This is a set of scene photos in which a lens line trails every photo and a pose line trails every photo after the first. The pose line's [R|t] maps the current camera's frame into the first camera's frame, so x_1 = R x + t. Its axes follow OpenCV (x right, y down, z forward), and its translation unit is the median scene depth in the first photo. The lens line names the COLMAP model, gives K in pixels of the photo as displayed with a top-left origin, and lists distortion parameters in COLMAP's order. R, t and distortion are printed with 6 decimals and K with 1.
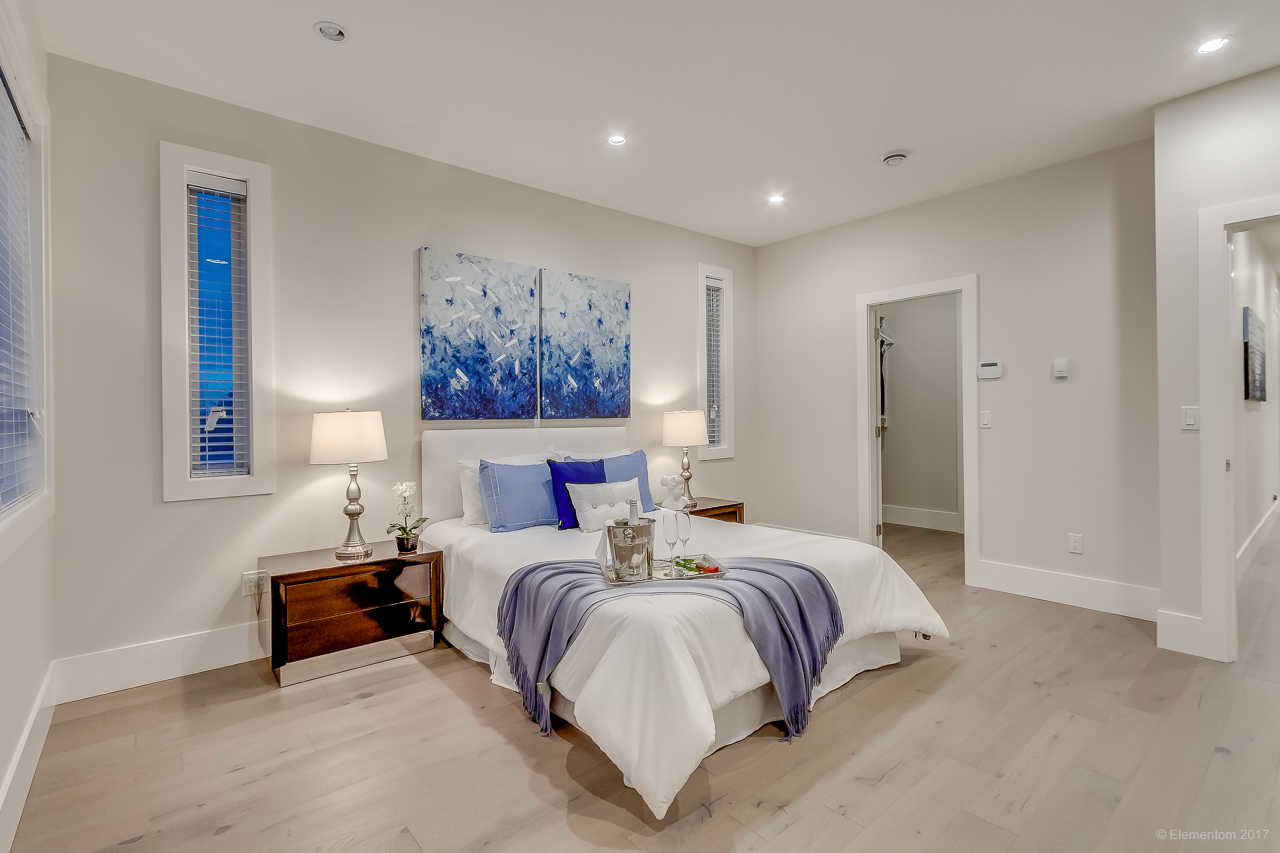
lens RADIAL K [[638.4, 0, 640.0], [0, 638.4, 426.5], [0, 0, 1]] dist [0.001243, 0.000068]
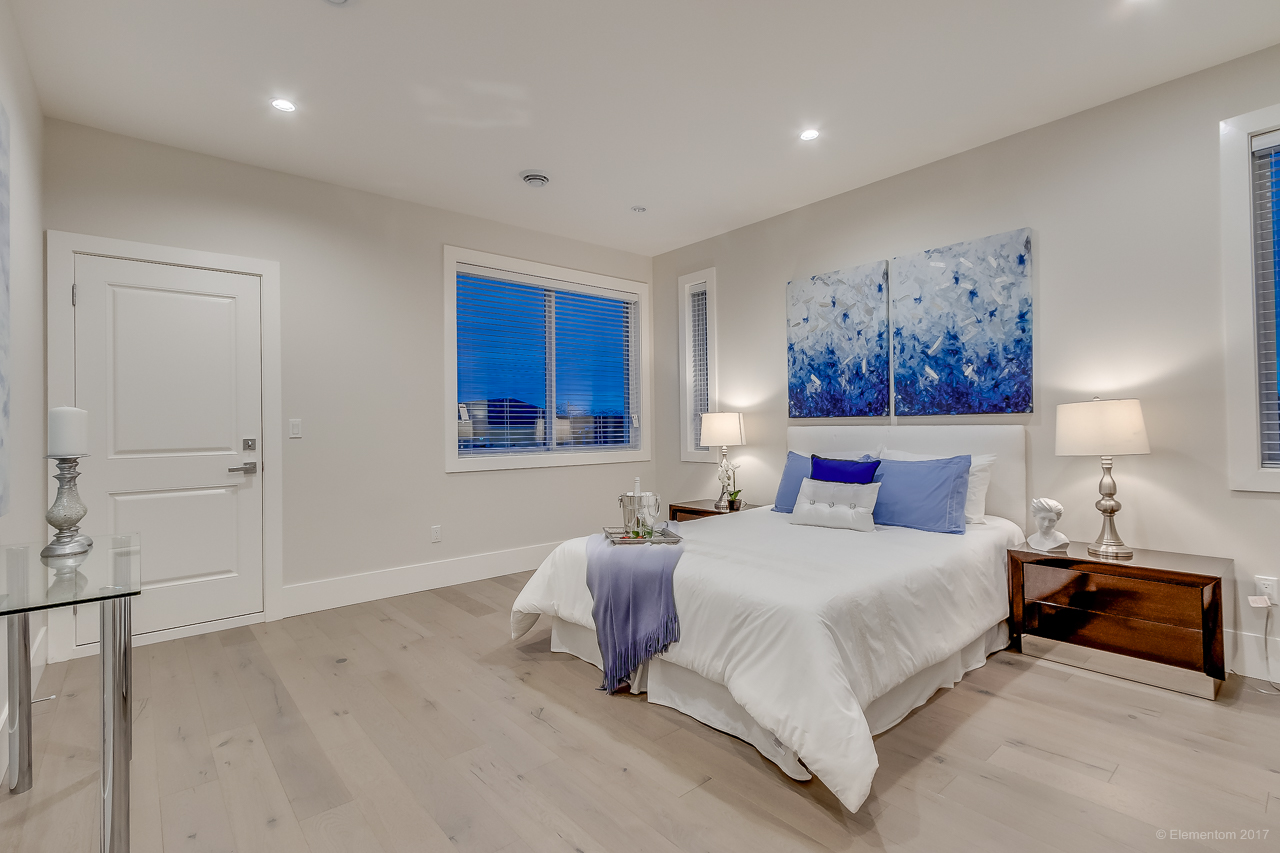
lens RADIAL K [[574.4, 0, 640.0], [0, 574.4, 426.5], [0, 0, 1]] dist [-0.000513, -0.000253]
pose [[-0.016234, 0.023385, -0.999595, 0.718587], [0.012319, 0.999655, 0.023187, -0.020788], [0.999792, -0.011937, -0.016517, 0.634688]]
